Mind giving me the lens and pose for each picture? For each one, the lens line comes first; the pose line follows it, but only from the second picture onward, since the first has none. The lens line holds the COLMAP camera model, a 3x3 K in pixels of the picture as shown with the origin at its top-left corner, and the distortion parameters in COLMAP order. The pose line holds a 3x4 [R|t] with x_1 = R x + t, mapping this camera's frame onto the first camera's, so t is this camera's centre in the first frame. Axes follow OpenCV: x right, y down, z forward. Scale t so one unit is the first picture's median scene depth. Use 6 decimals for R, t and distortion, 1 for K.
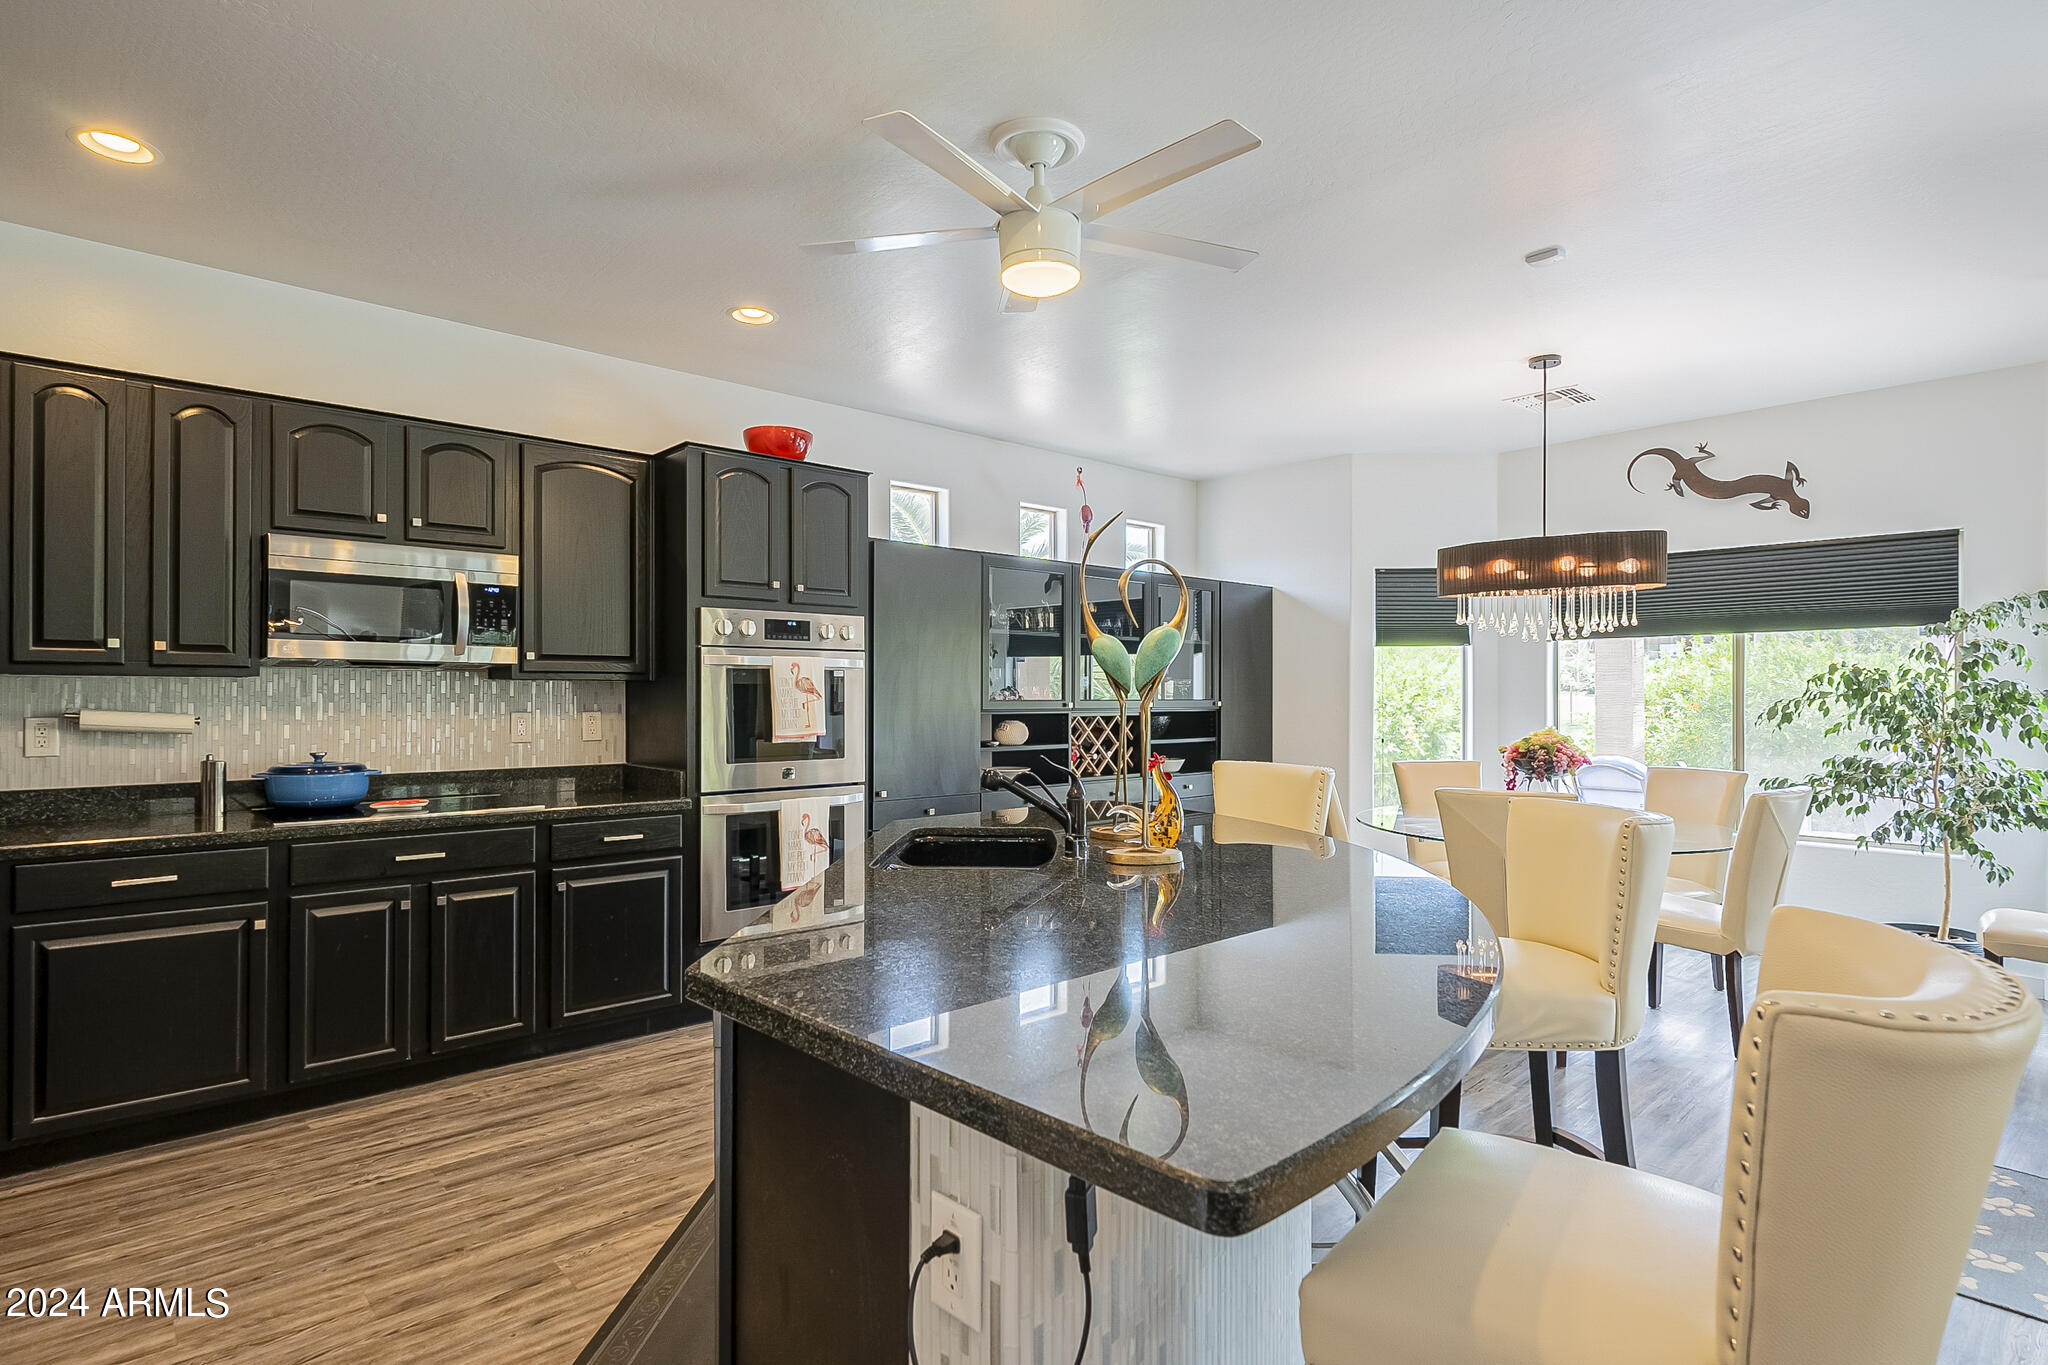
lens RADIAL K [[1095.5, 0, 1030.9], [0, 1095.5, 685.9], [0, 0, 1]] dist [0.000123, -0.000174]
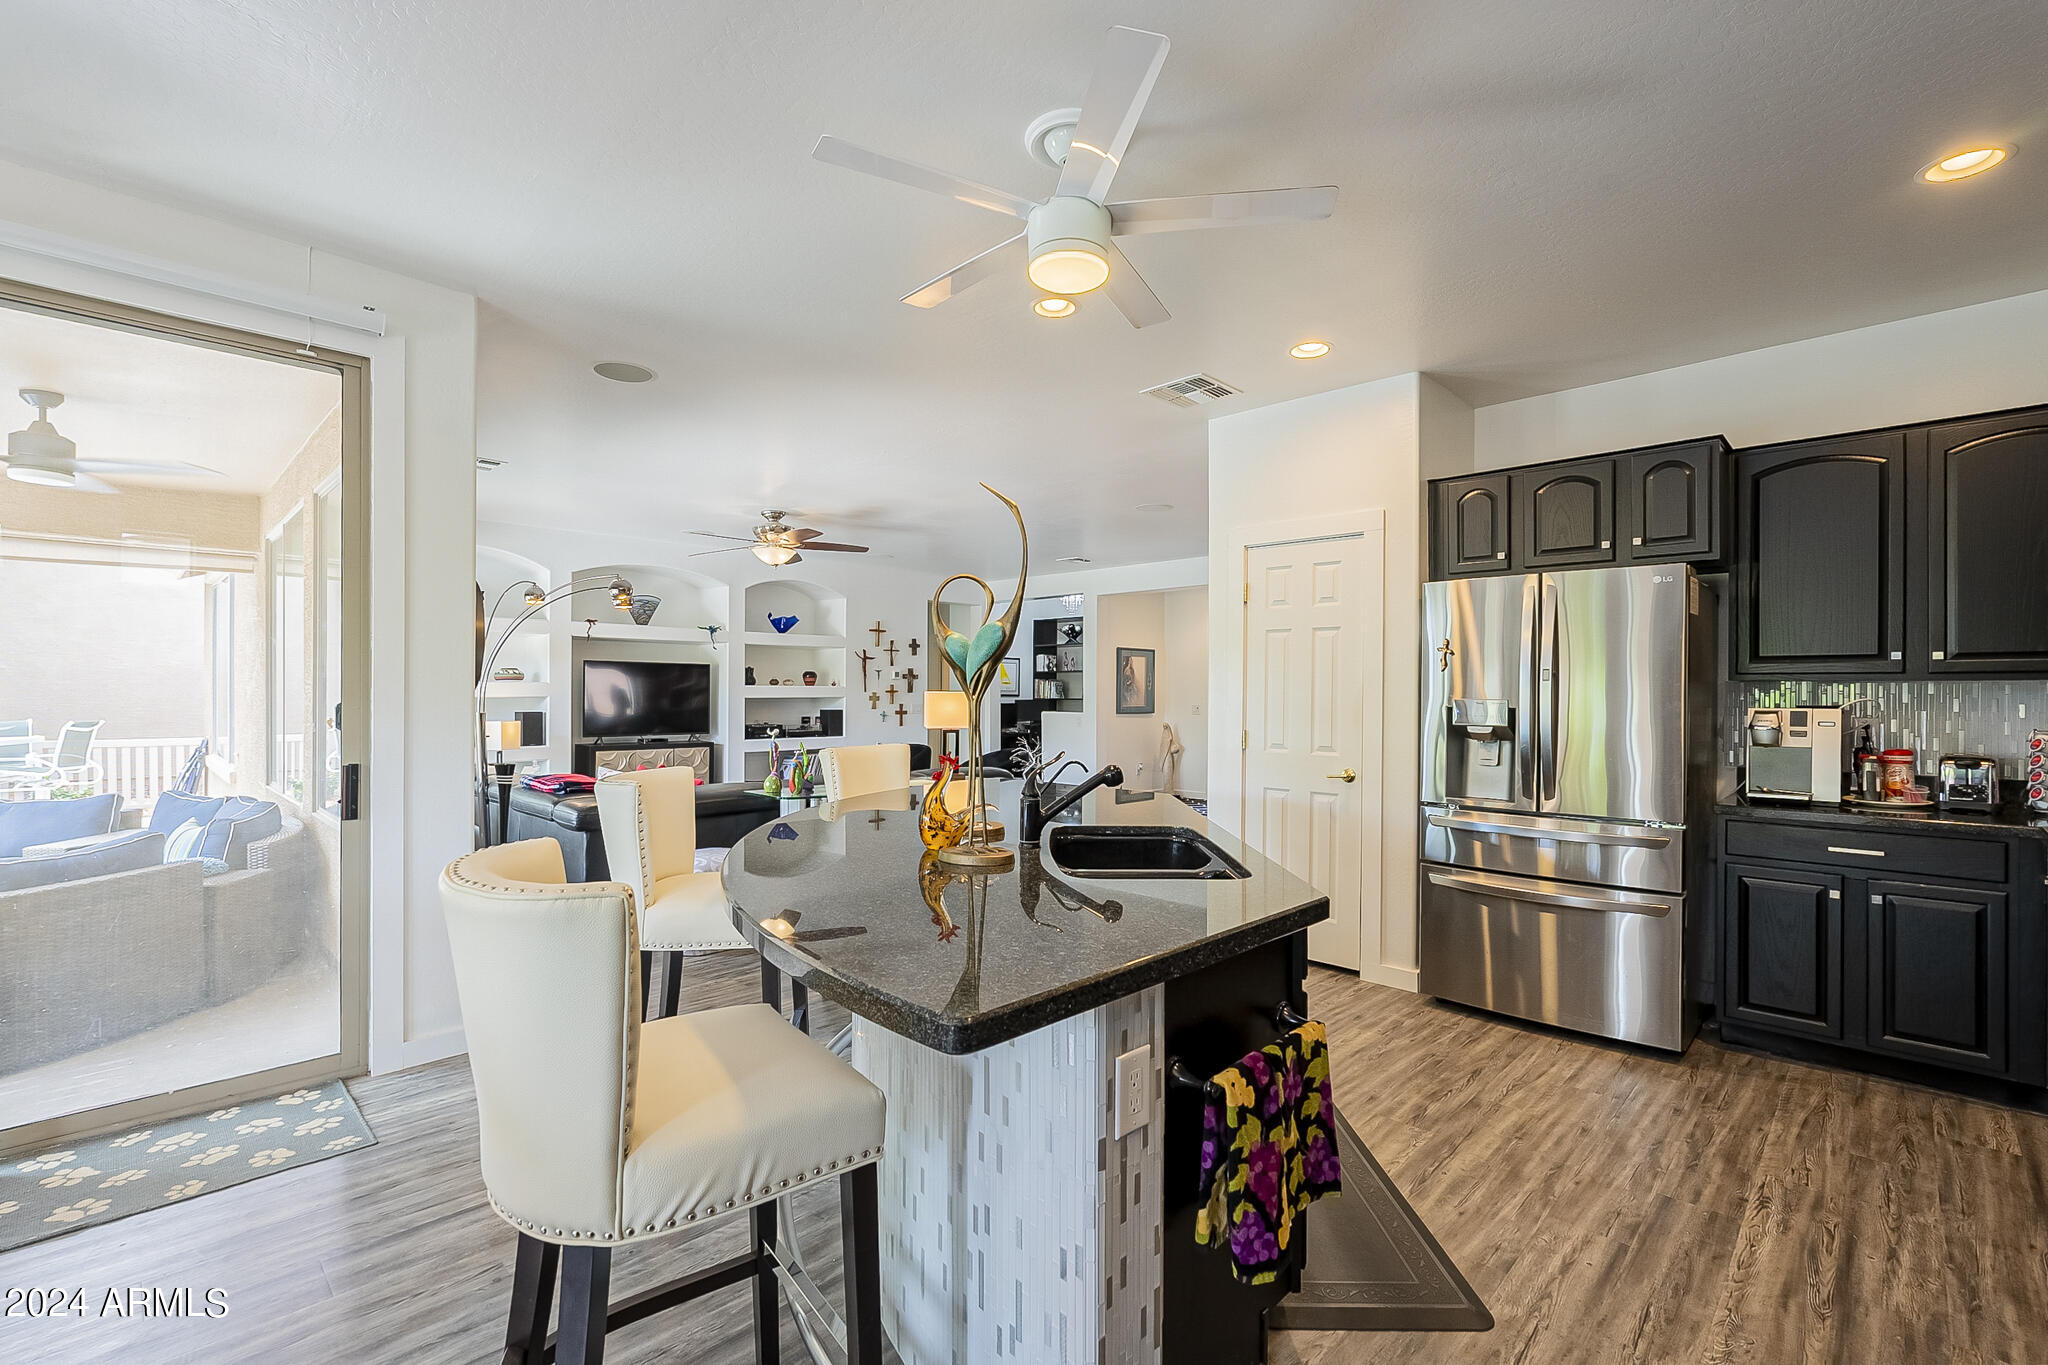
lens RADIAL K [[904.9, 0, 1020.4], [0, 904.9, 696.2], [0, 0, 1]] dist [-0.003288, -0.000314]
pose [[-0.998895, -0.005783, -0.046632, 0.058730], [-0.005821, 0.999983, 0.000686, 0.007000], [0.046627, 0.000956, -0.998912, 1.193847]]
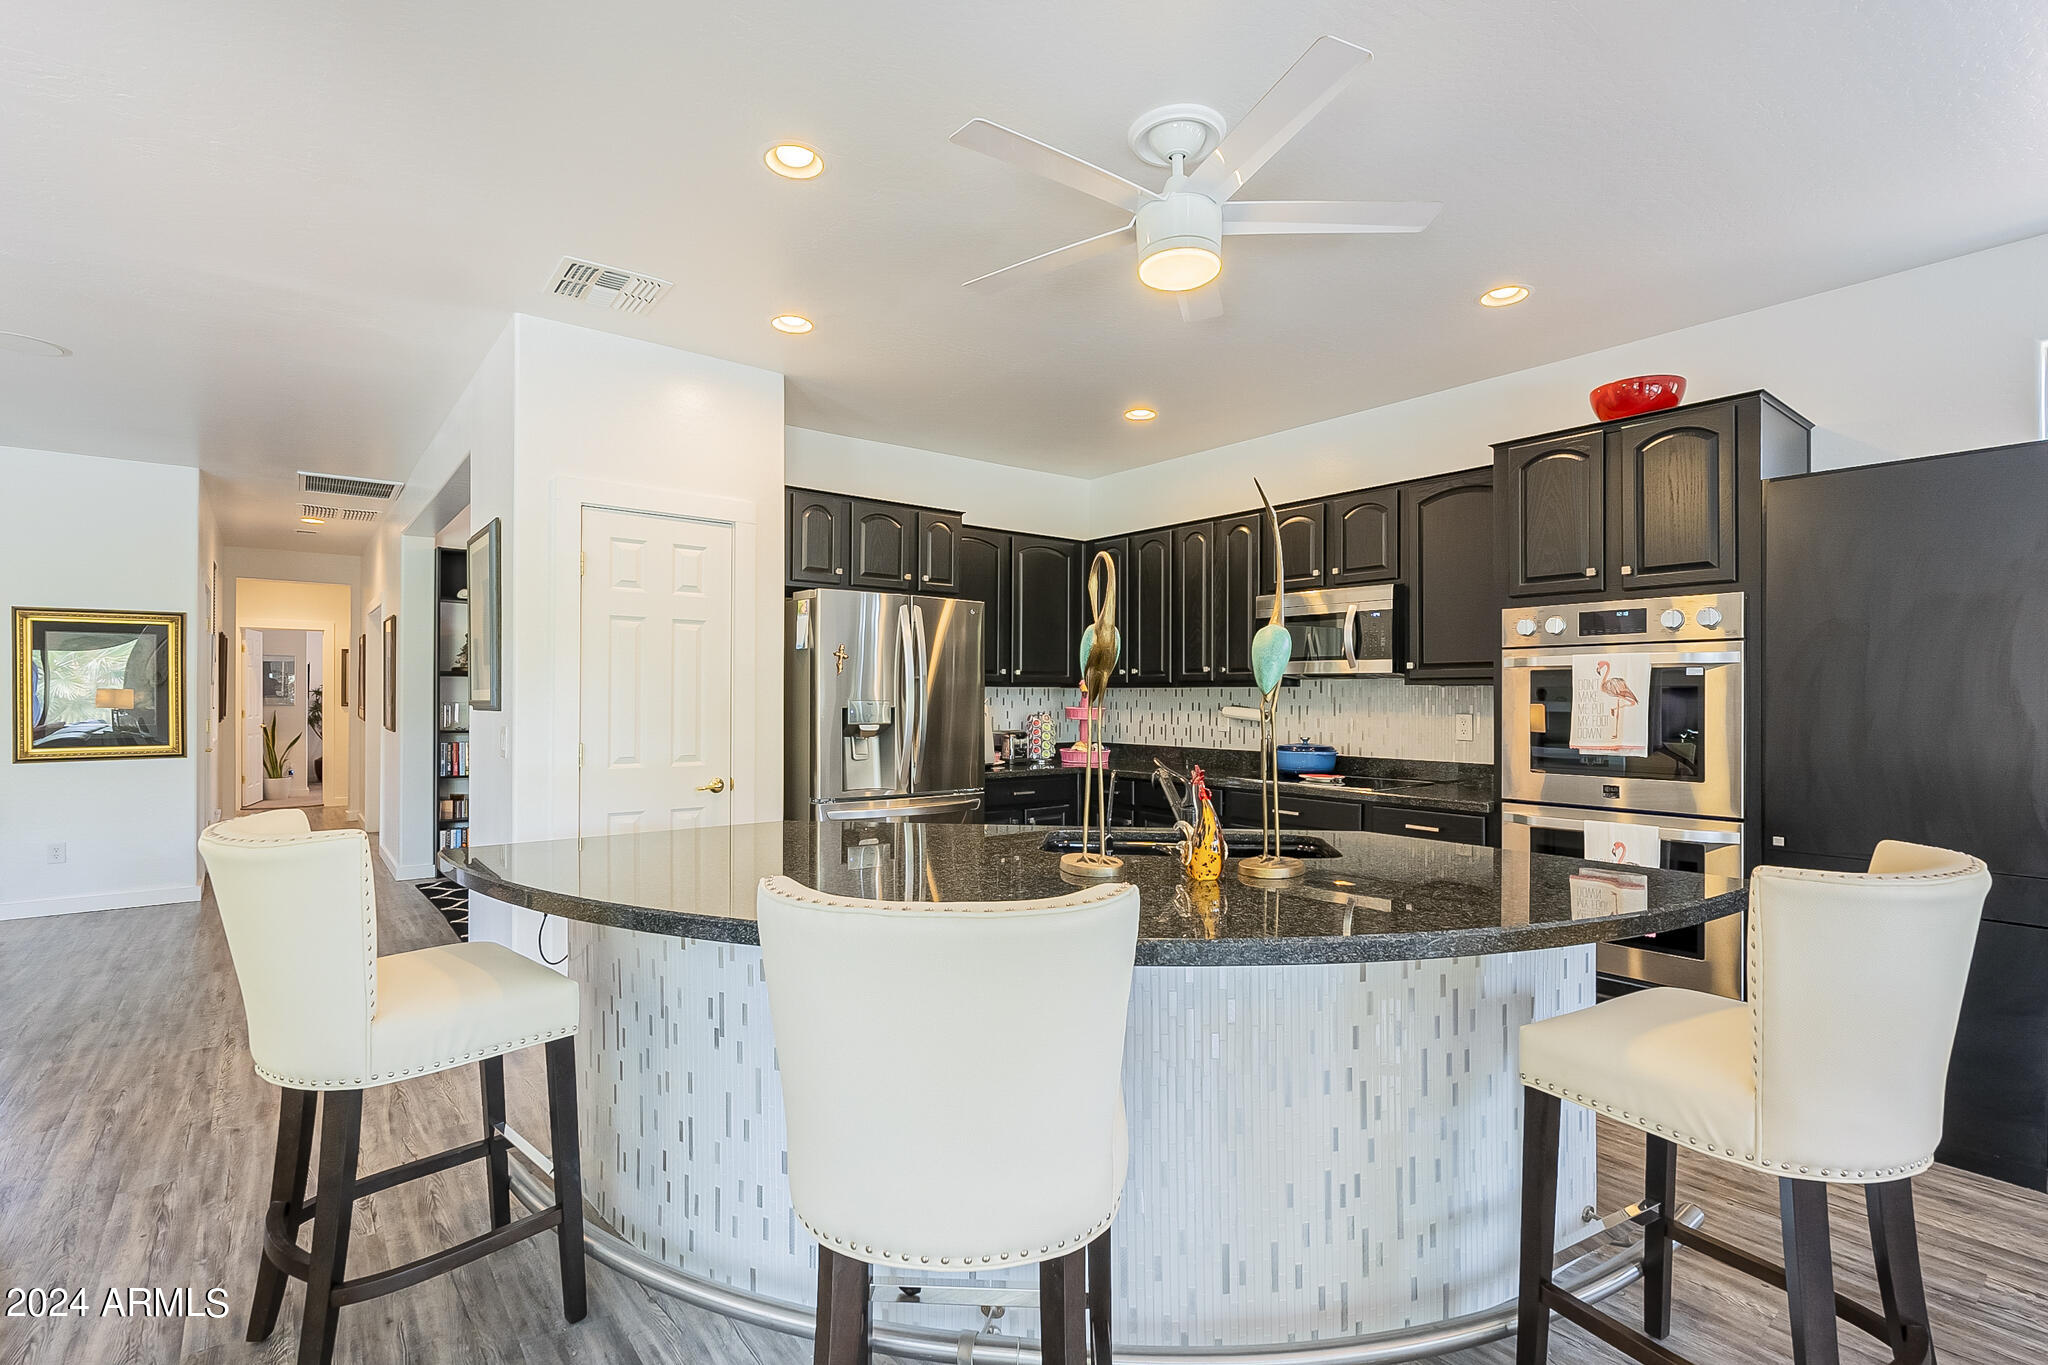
lens RADIAL K [[980.8, 0, 1036.3], [0, 980.8, 682.8], [0, 0, 1]] dist [0.000224, -0.000036]
pose [[-0.093655, -0.014706, -0.995496, 0.590906], [0.004018, 0.999877, -0.015149, 0.005710], [0.995597, -0.005418, -0.093585, 0.645675]]
